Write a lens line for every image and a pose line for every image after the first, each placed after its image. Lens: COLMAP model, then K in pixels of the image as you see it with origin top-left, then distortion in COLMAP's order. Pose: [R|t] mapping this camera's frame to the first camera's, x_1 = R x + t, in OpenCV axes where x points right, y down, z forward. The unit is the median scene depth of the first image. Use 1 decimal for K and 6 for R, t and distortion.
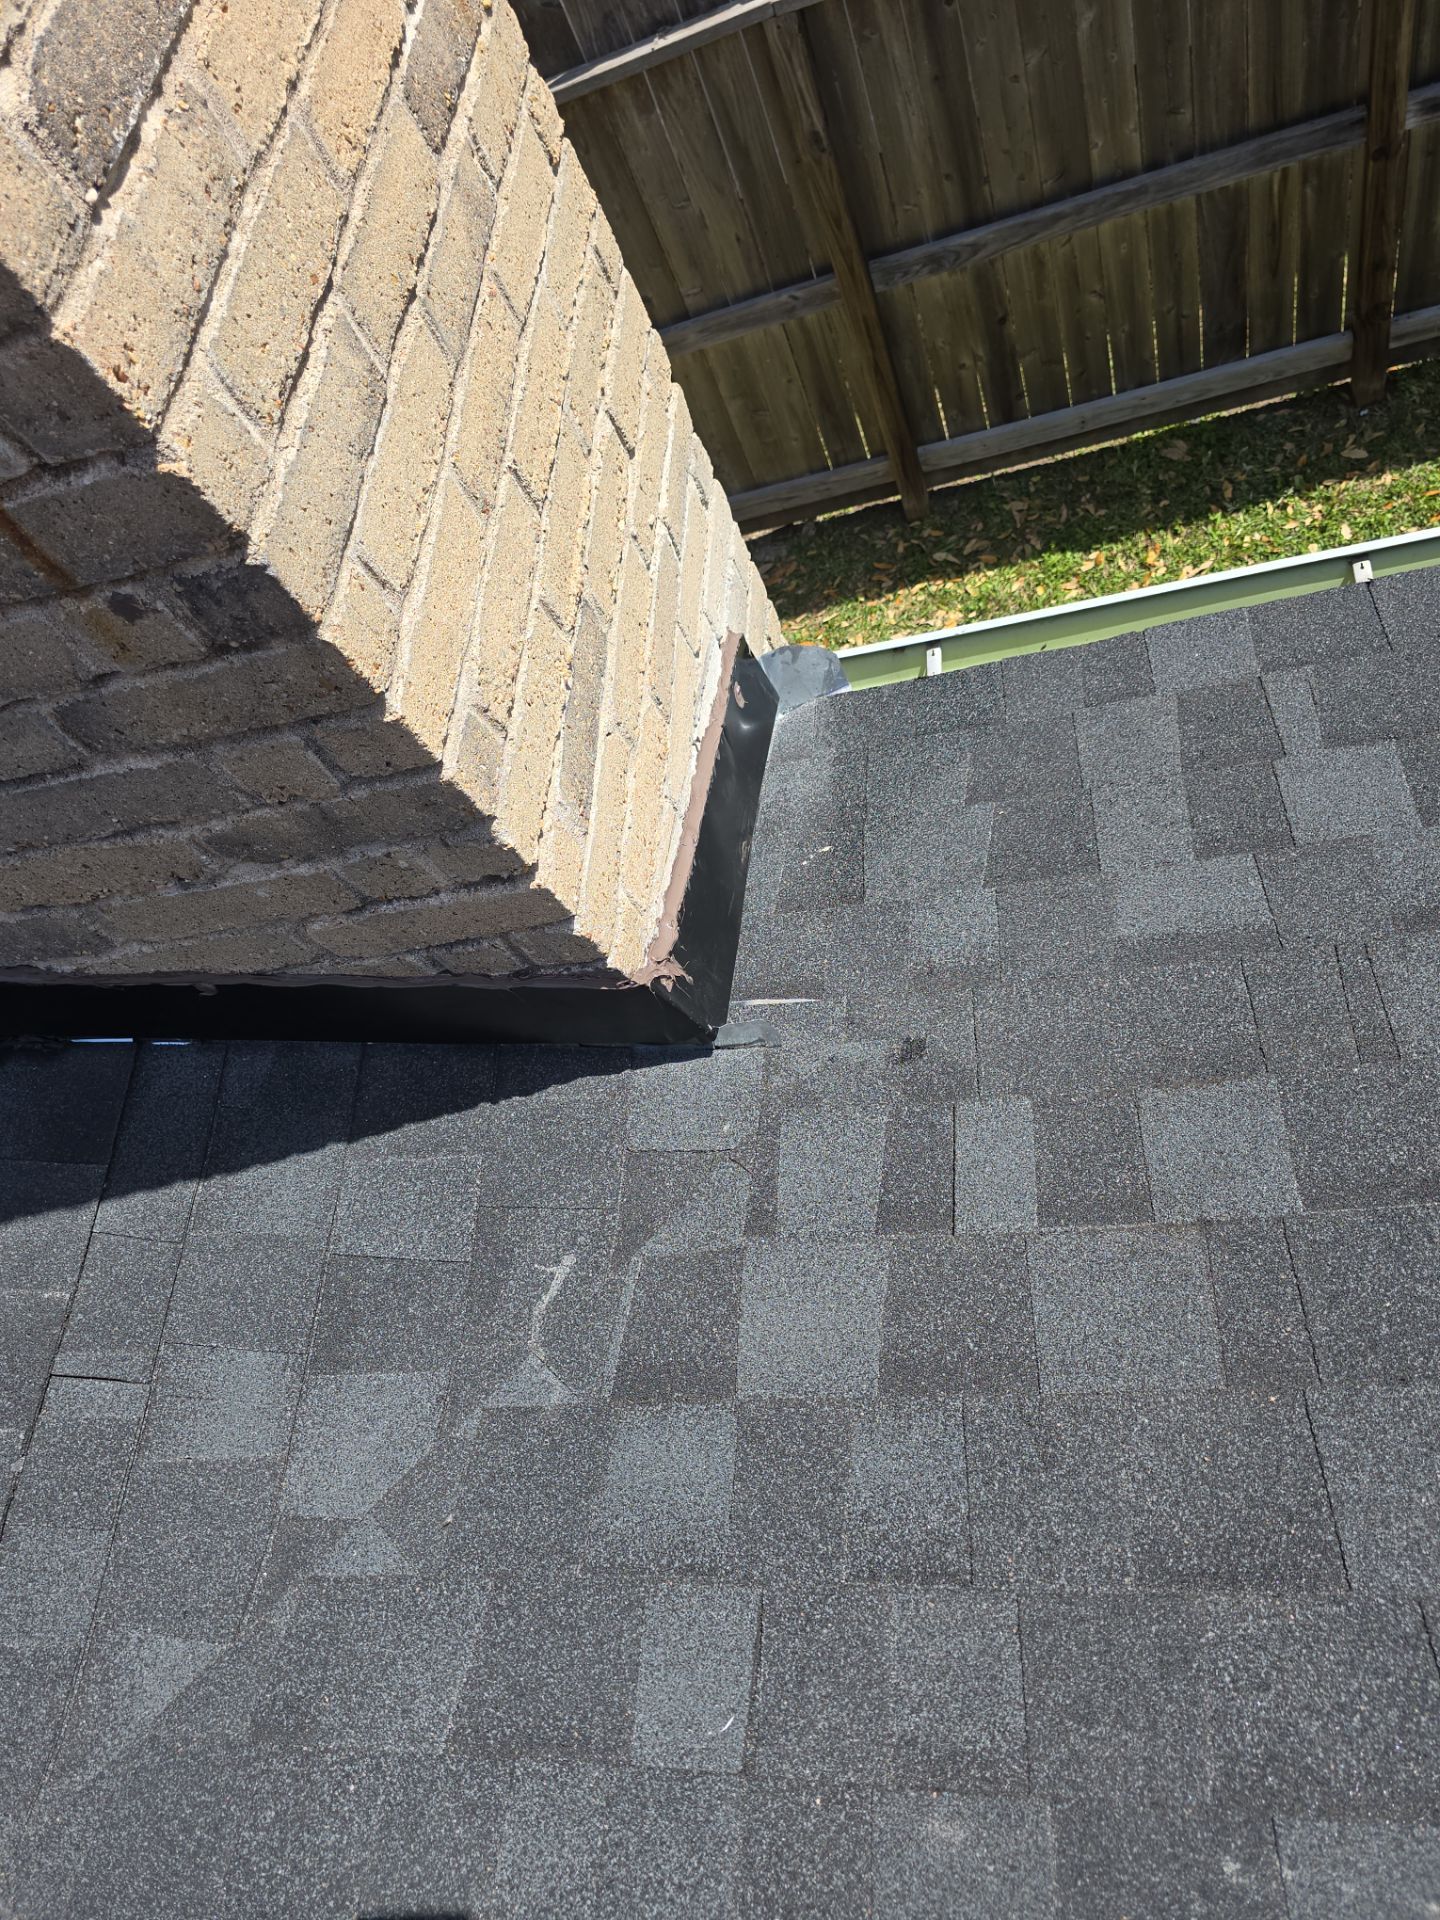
lens RADIAL K [[1262.4, 0, 720.0], [0, 1262.4, 960.0], [0, 0, 1]] dist [0.051011, -0.045993]
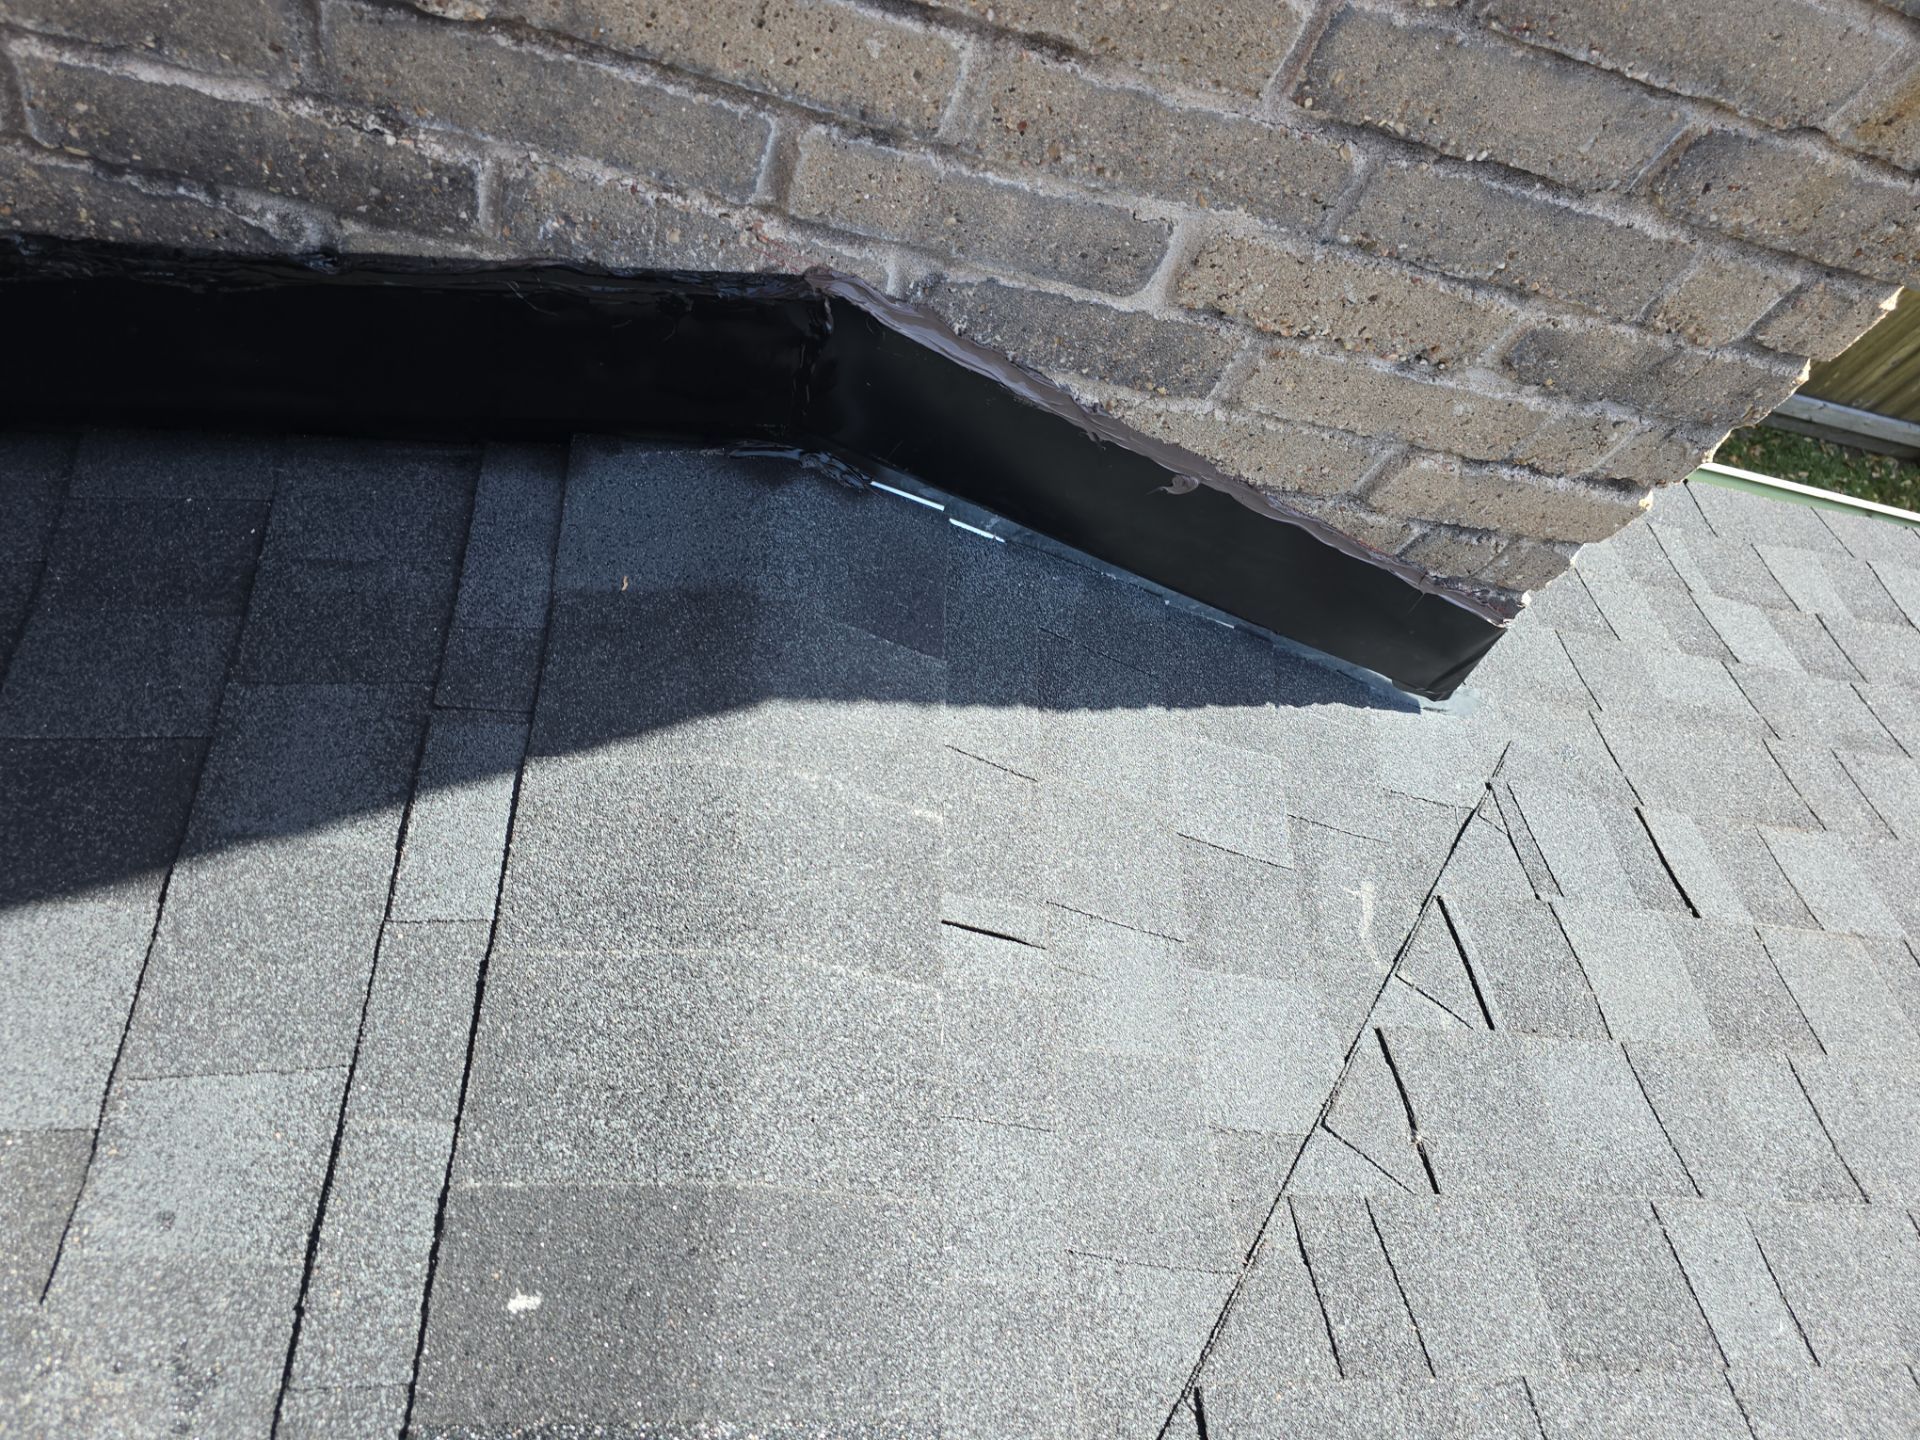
lens RADIAL K [[1262.4, 0, 950.2], [0, 1262.4, 706.1], [0, 0, 1]] dist [0.051011, -0.045993]
pose [[0.786959, 0.240454, 0.568223, -0.995730], [-0.234834, 0.968352, -0.084543, 0.276932], [-0.570569, -0.066906, 0.818520, 0.432194]]
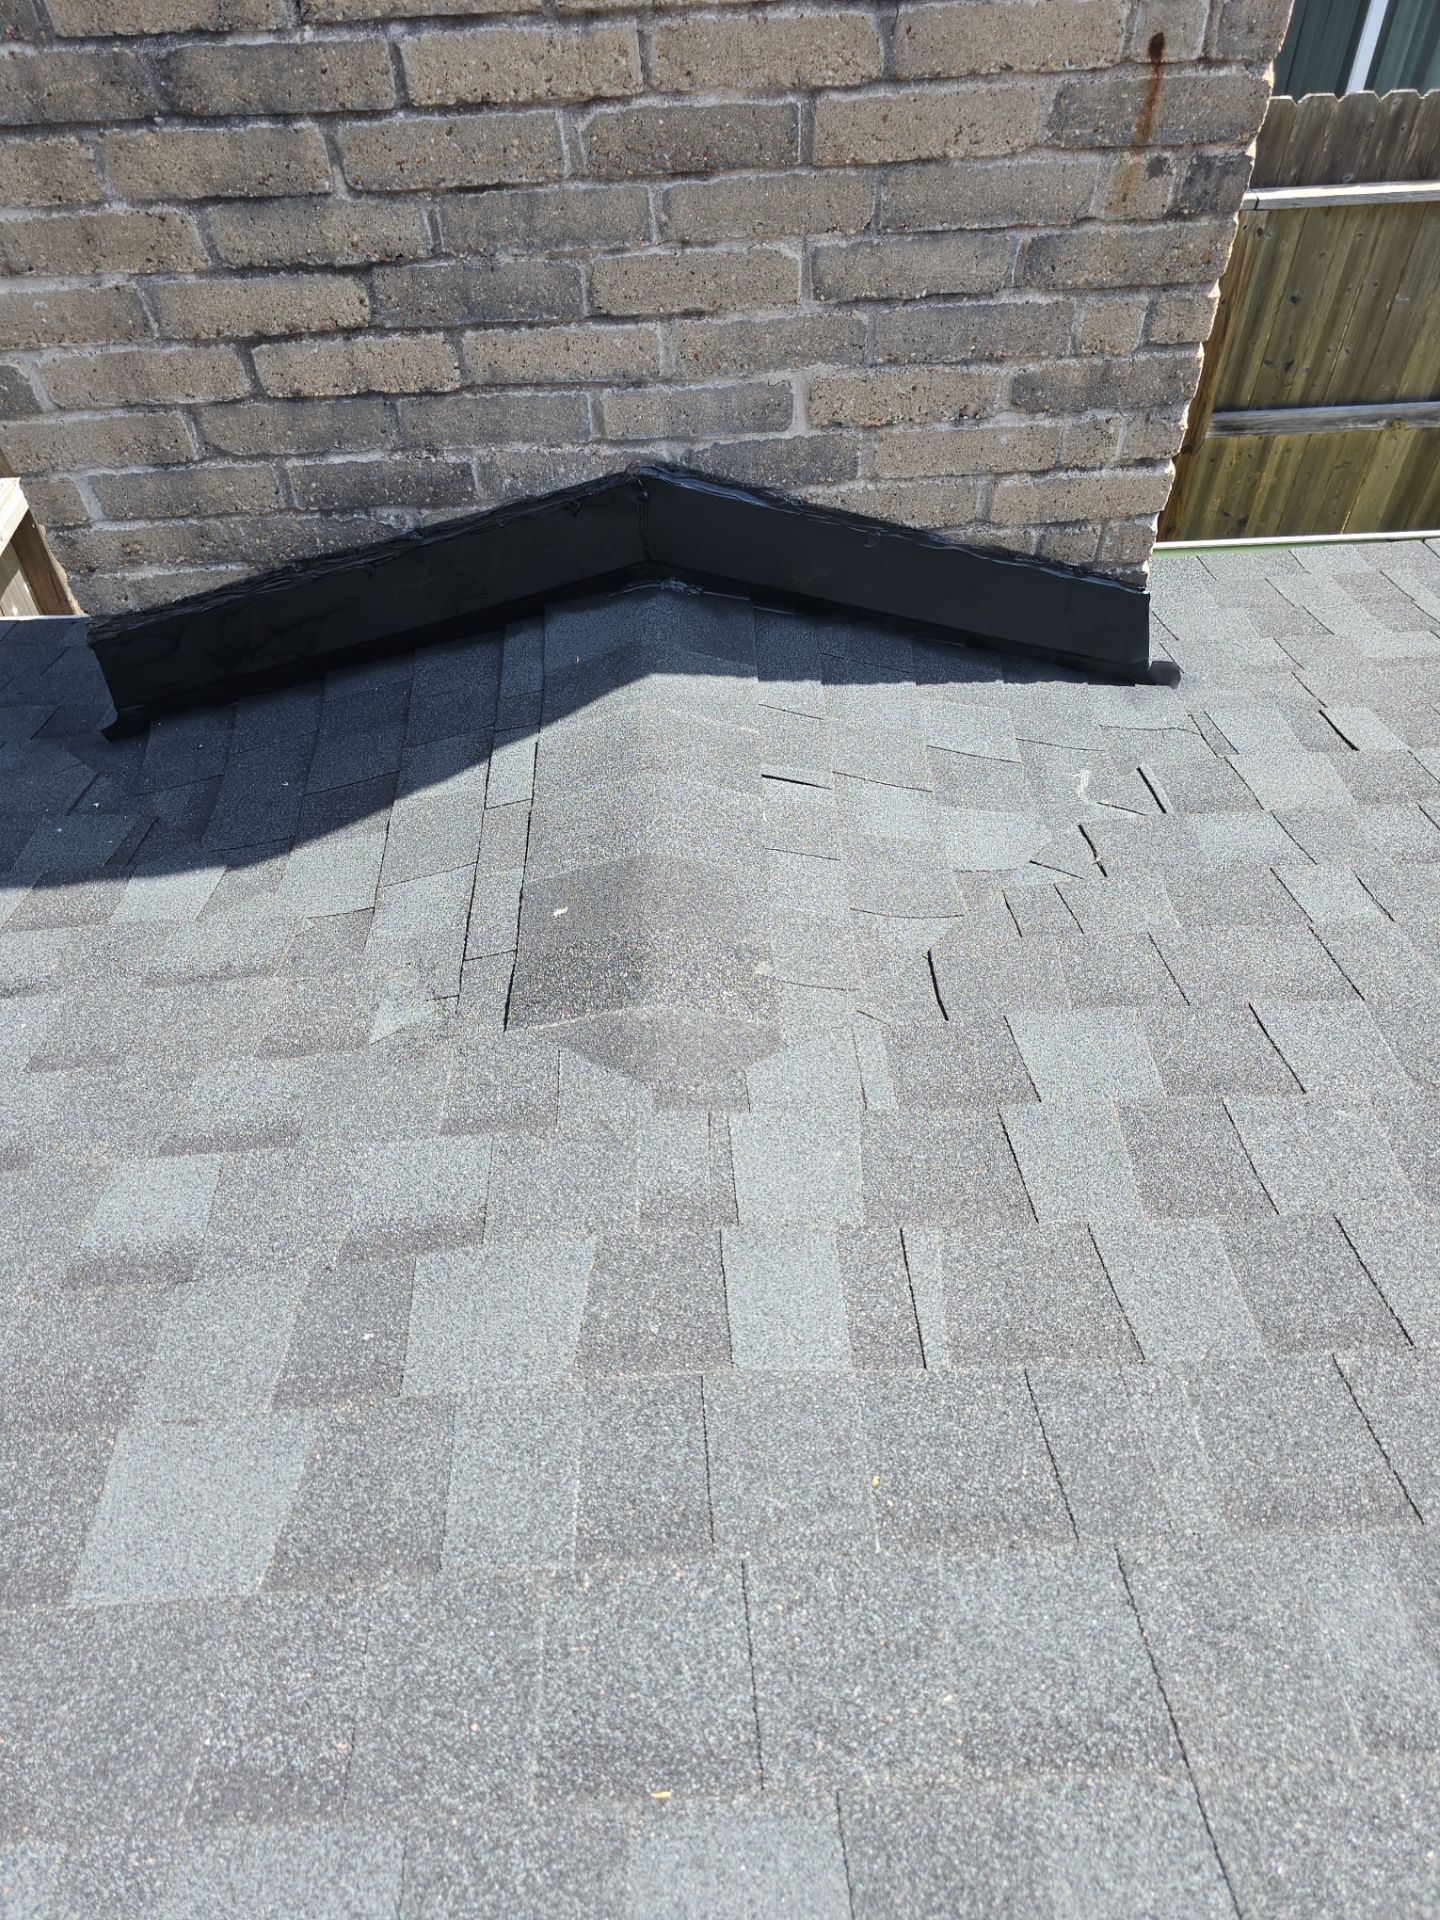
lens RADIAL K [[1262.4, 0, 720.0], [0, 1262.4, 960.0], [0, 0, 1]] dist [0.051011, -0.045993]
pose [[0.946565, 0.137743, 0.291620, -0.956620], [-0.072801, 0.972127, -0.222867, 0.843017], [-0.314190, 0.189728, 0.930209, -0.177000]]
